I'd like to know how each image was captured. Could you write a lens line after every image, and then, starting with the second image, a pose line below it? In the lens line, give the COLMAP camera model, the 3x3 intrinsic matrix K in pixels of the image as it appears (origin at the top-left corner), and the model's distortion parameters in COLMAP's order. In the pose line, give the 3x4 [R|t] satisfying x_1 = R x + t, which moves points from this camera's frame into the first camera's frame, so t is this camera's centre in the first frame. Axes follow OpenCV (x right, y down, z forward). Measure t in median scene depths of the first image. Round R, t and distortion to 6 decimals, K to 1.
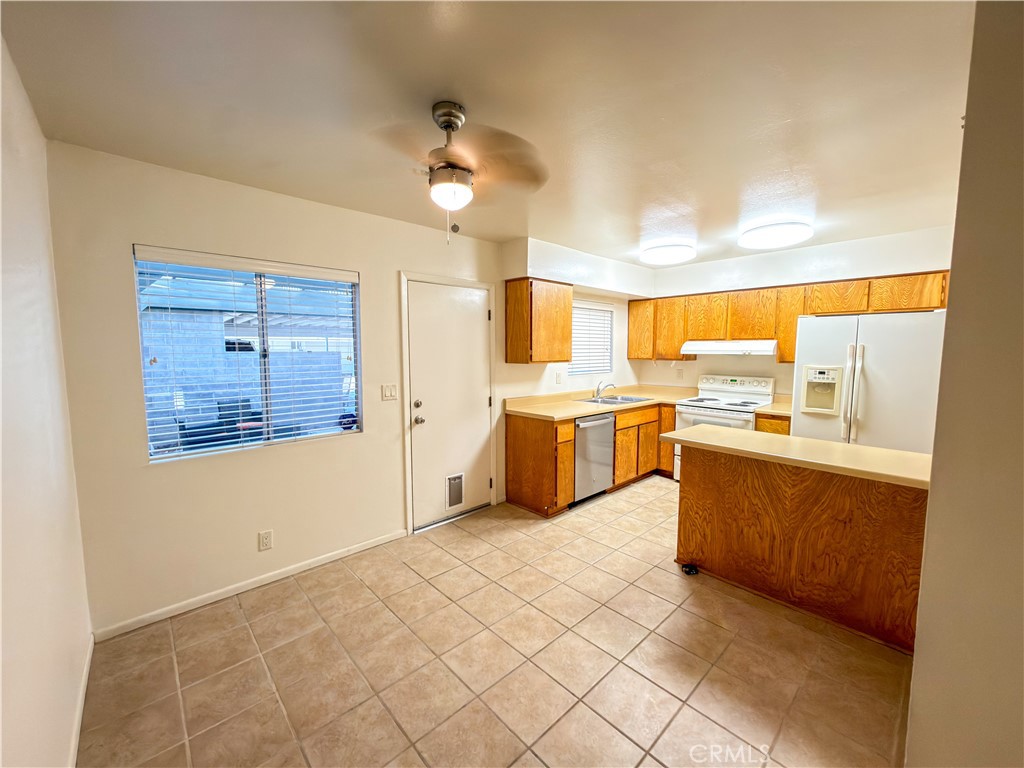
lens RADIAL K [[408.8, 0, 512.8], [0, 408.8, 383.5], [0, 0, 1]] dist [0.001617, 0.000029]
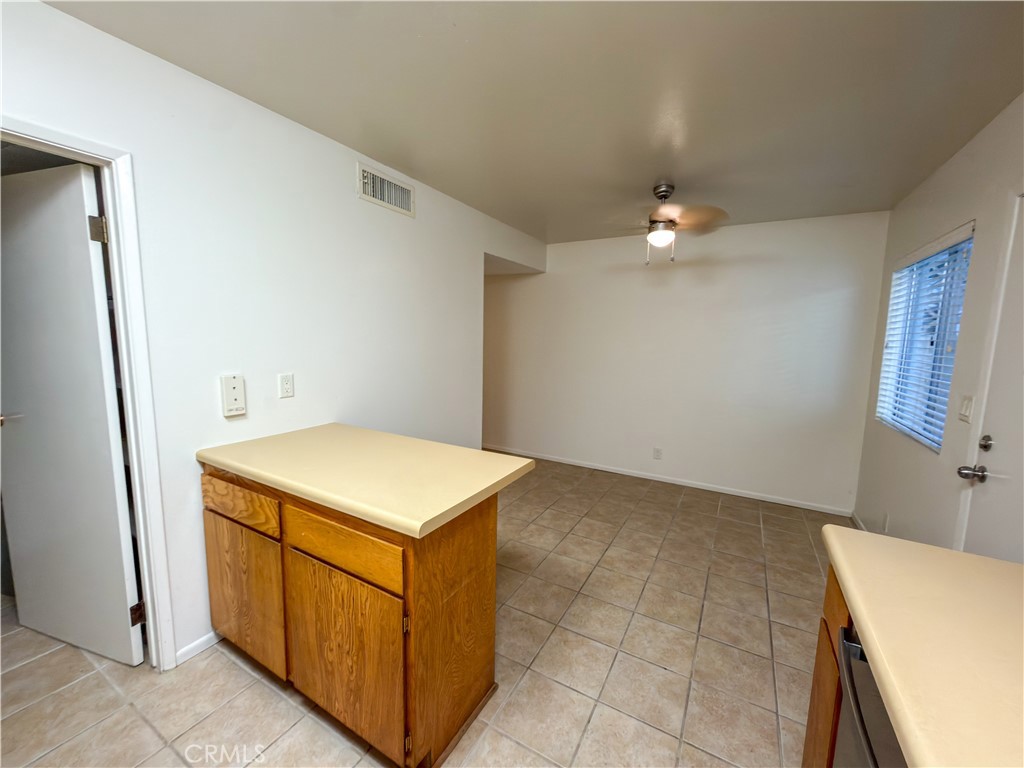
lens RADIAL K [[408.8, 0, 512.8], [0, 408.8, 383.5], [0, 0, 1]] dist [0.001617, 0.000029]
pose [[-0.954208, 0.012648, -0.298876, 0.500427], [-0.050134, 0.978214, 0.201456, -0.099852], [0.294913, 0.207214, -0.932785, 1.345197]]
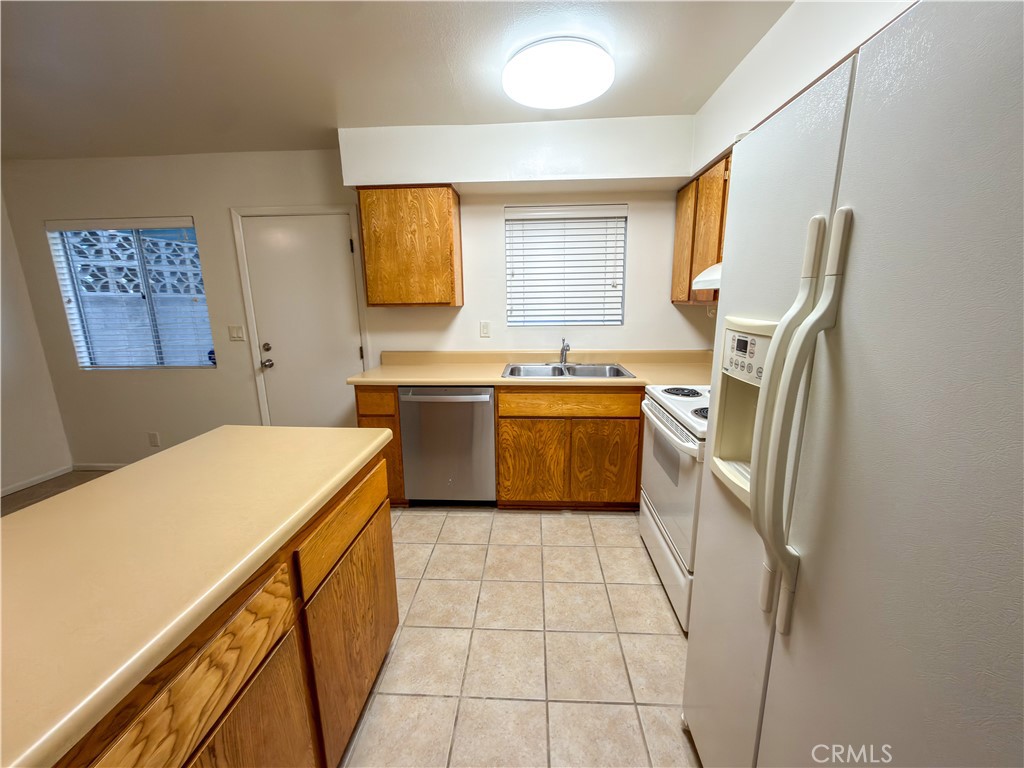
lens RADIAL K [[408.8, 0, 512.8], [0, 408.8, 383.5], [0, 0, 1]] dist [0.001617, 0.000029]
pose [[0.692270, 0.137476, -0.708423, 0.924835], [-0.048228, 0.988305, 0.144661, -0.035874], [0.720026, -0.065979, 0.690804, 0.775076]]
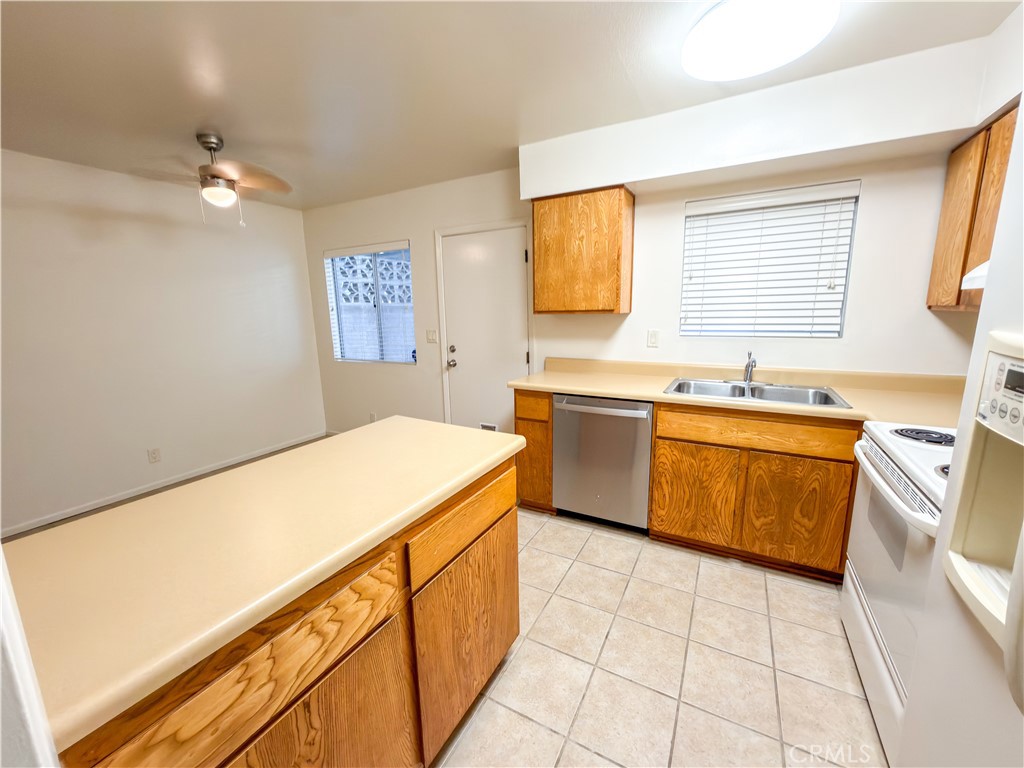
lens RADIAL K [[408.8, 0, 512.8], [0, 408.8, 383.5], [0, 0, 1]] dist [0.001617, 0.000029]
pose [[0.313071, 0.165550, -0.935190, 0.923826], [-0.061351, 0.986159, 0.154035, -0.041217], [0.947746, 0.009151, 0.318895, 0.837126]]
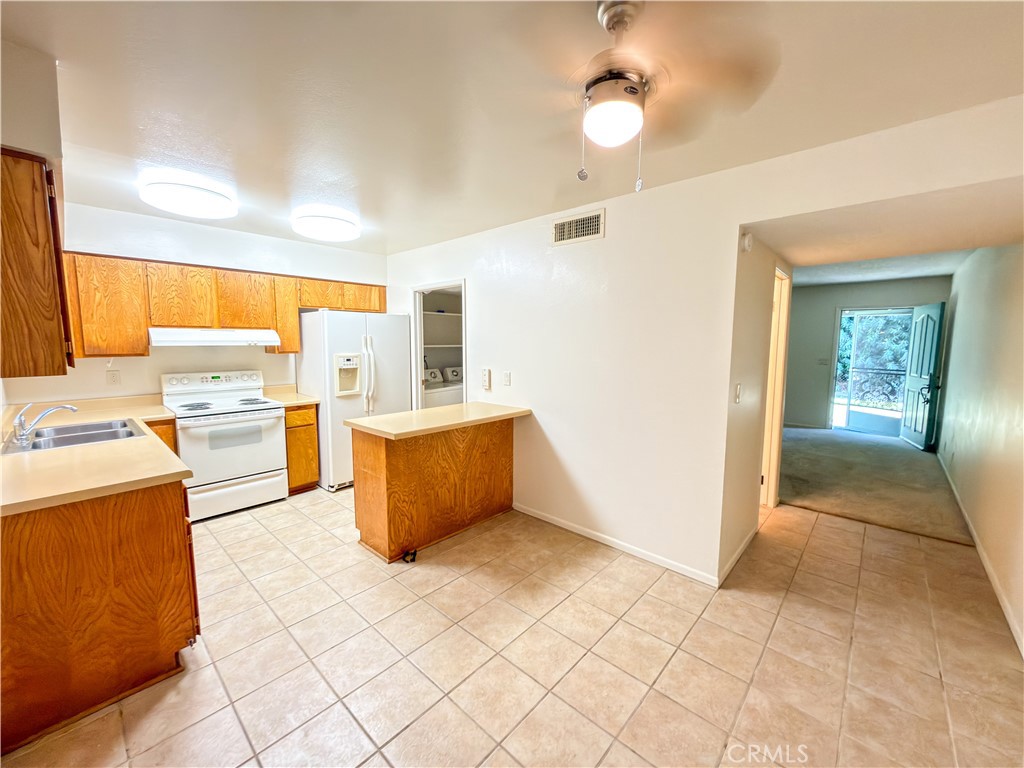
lens RADIAL K [[408.8, 0, 512.8], [0, 408.8, 383.5], [0, 0, 1]] dist [0.001617, 0.000029]
pose [[-0.079729, -0.106879, 0.991070, -0.481555], [0.081671, 0.990192, 0.113355, -0.058478], [-0.993465, 0.089979, -0.070218, 0.682694]]
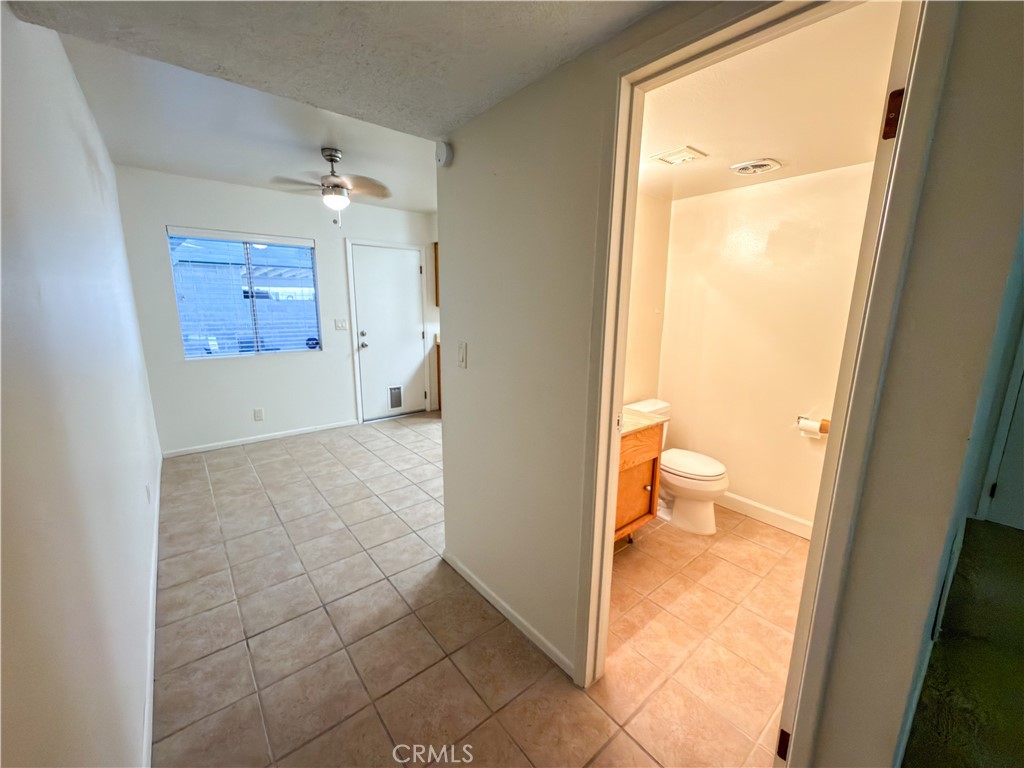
lens RADIAL K [[408.8, 0, 512.8], [0, 408.8, 383.5], [0, 0, 1]] dist [0.001617, 0.000029]
pose [[0.998088, 0.022395, -0.057602, 0.392421], [-0.016107, 0.994086, 0.107390, 0.064824], [0.059667, -0.106257, 0.992547, -0.423536]]
